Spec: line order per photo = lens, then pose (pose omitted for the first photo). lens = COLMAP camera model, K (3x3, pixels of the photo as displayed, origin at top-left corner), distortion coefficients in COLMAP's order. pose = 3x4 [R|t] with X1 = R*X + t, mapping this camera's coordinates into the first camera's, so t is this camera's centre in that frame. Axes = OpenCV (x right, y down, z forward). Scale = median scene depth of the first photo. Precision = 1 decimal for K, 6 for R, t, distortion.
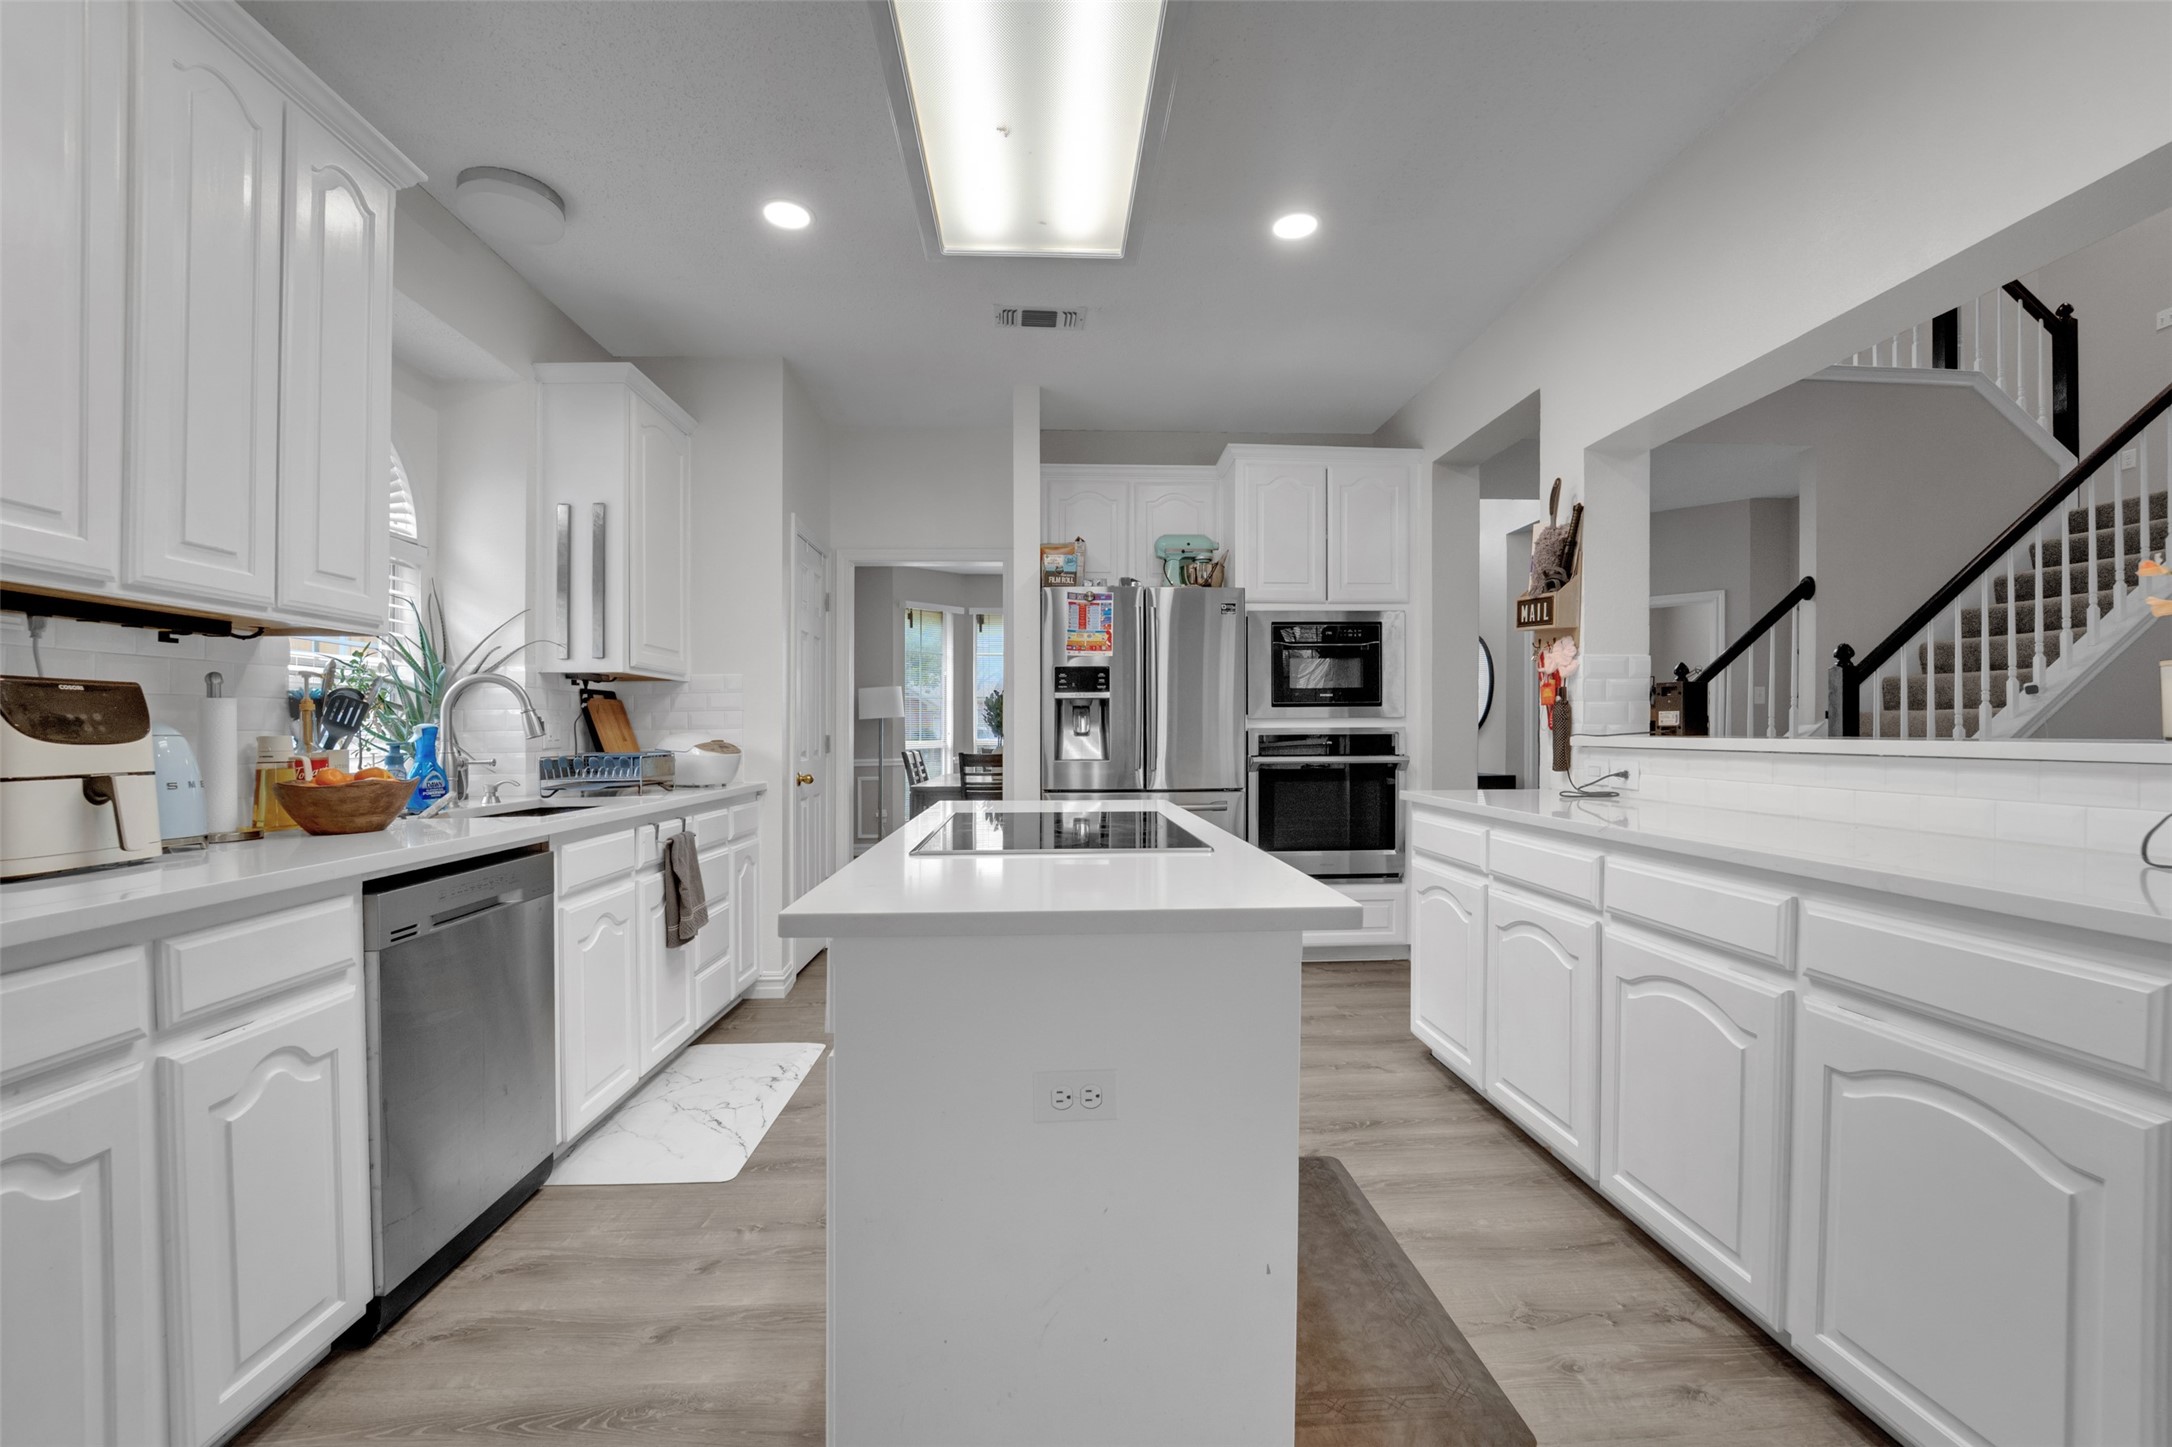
lens RADIAL K [[897.2, 0, 1074.0], [0, 897.2, 734.9], [0, 0, 1]] dist [-0.016579, -0.000509]
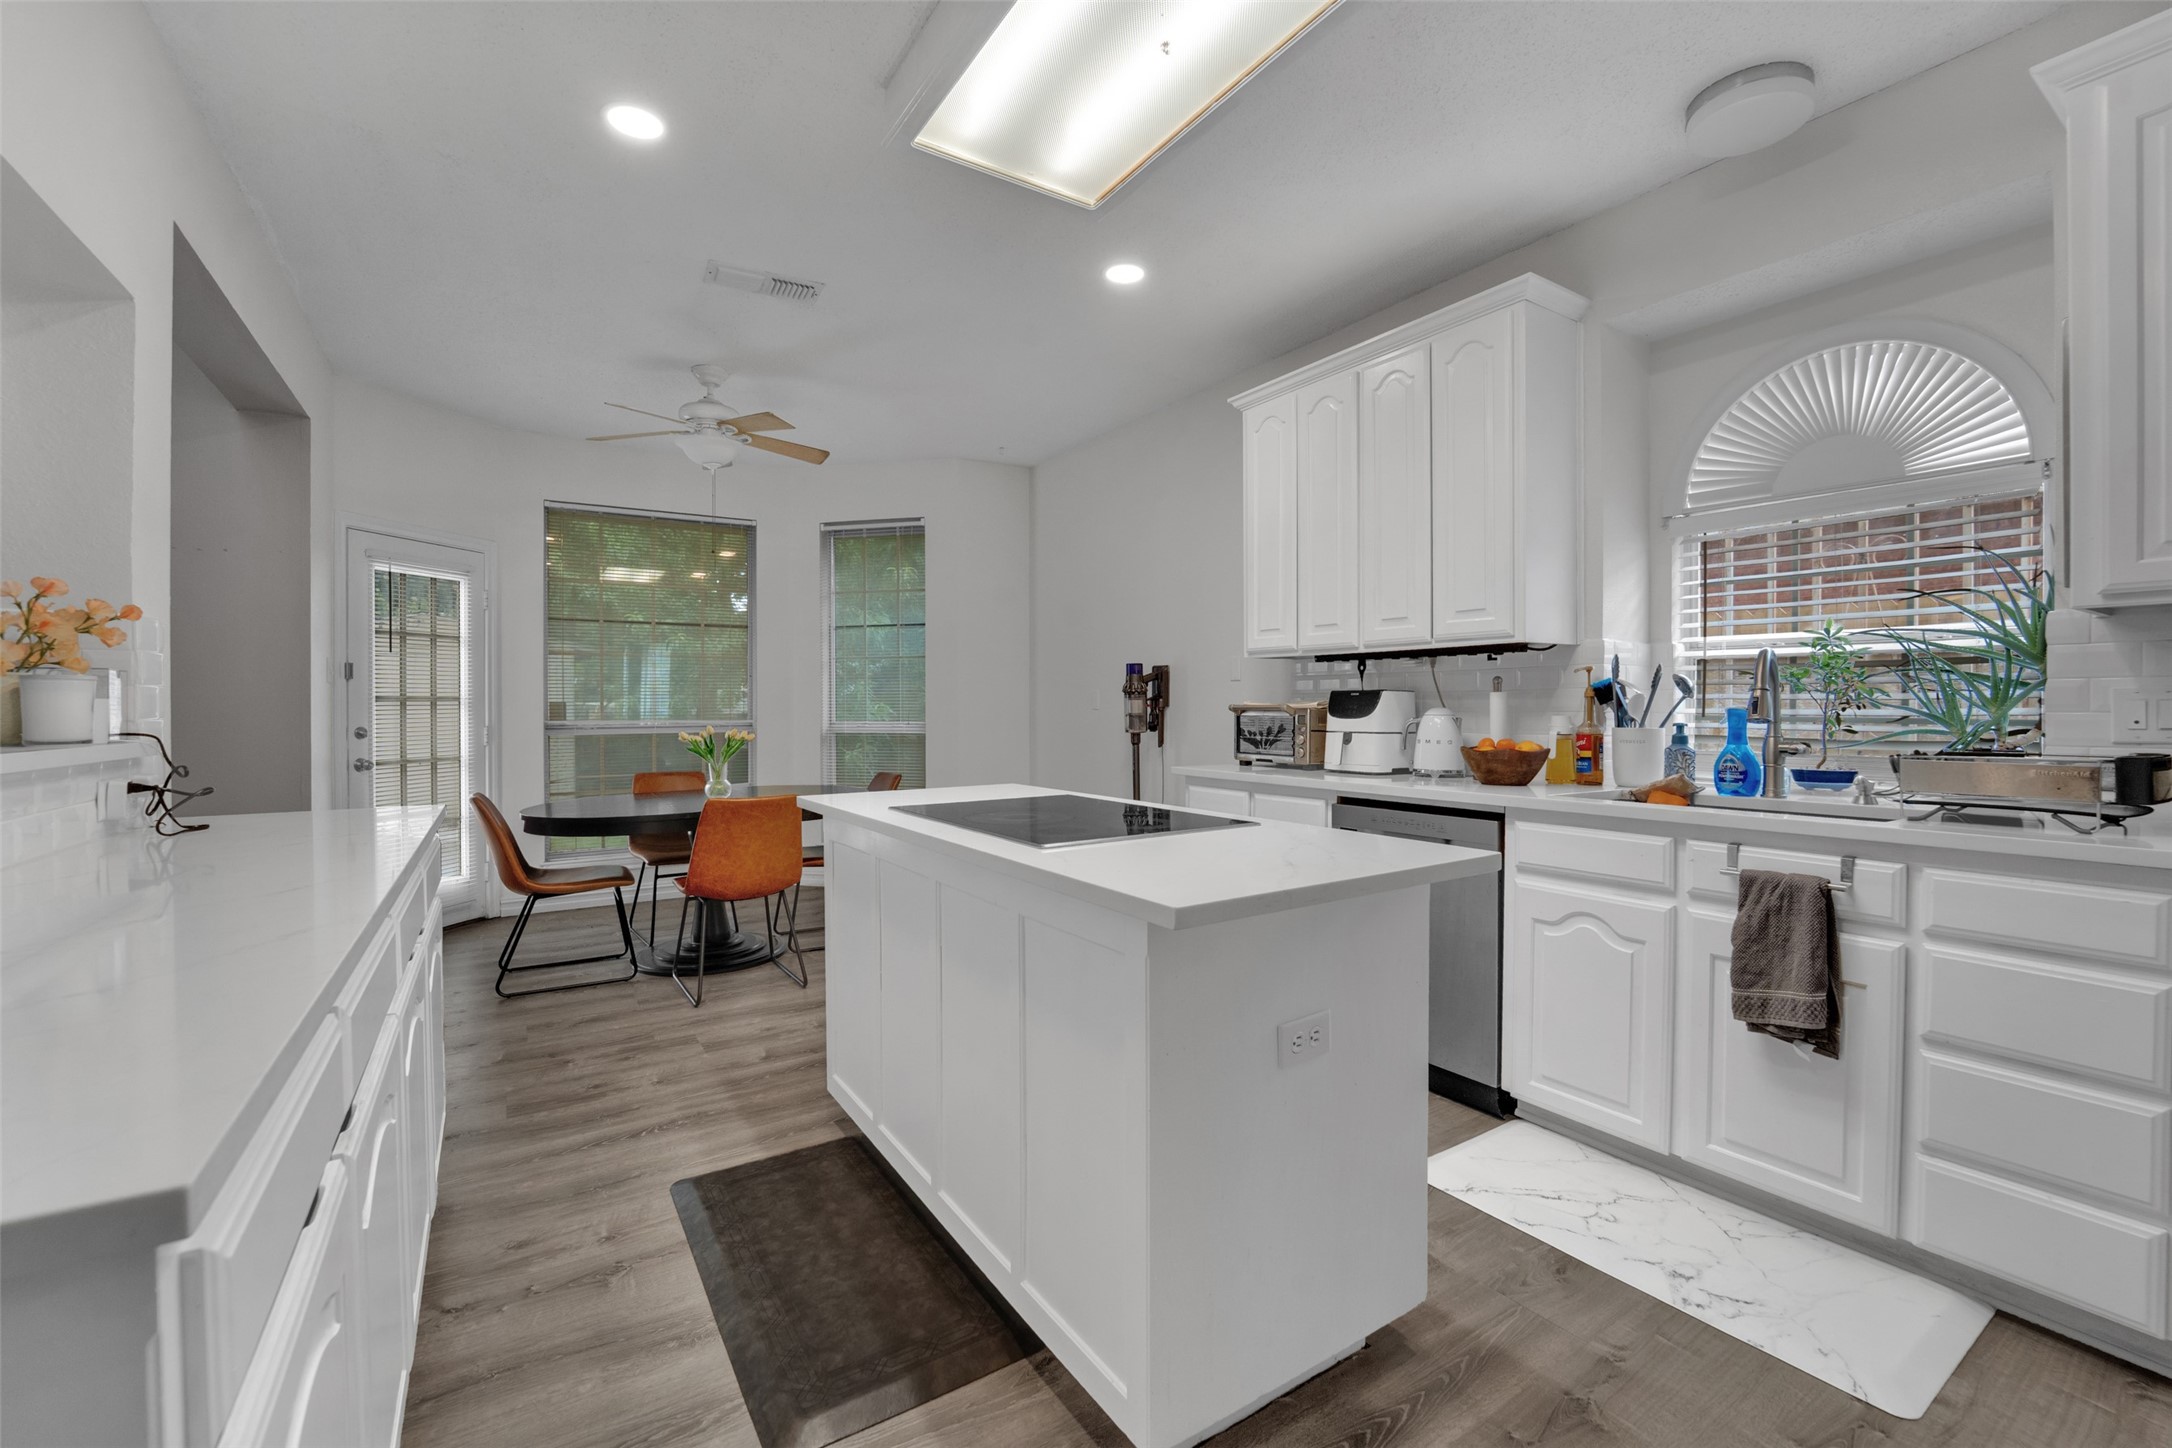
lens RADIAL K [[897.2, 0, 1082.5], [0, 897.2, 713.5], [0, 0, 1]] dist [-0.016579, -0.000509]
pose [[-0.862822, 0.011981, -0.505365, 0.522119], [0.007693, 0.999915, 0.010571, -0.025972], [0.505448, 0.005233, -0.862841, 2.070247]]
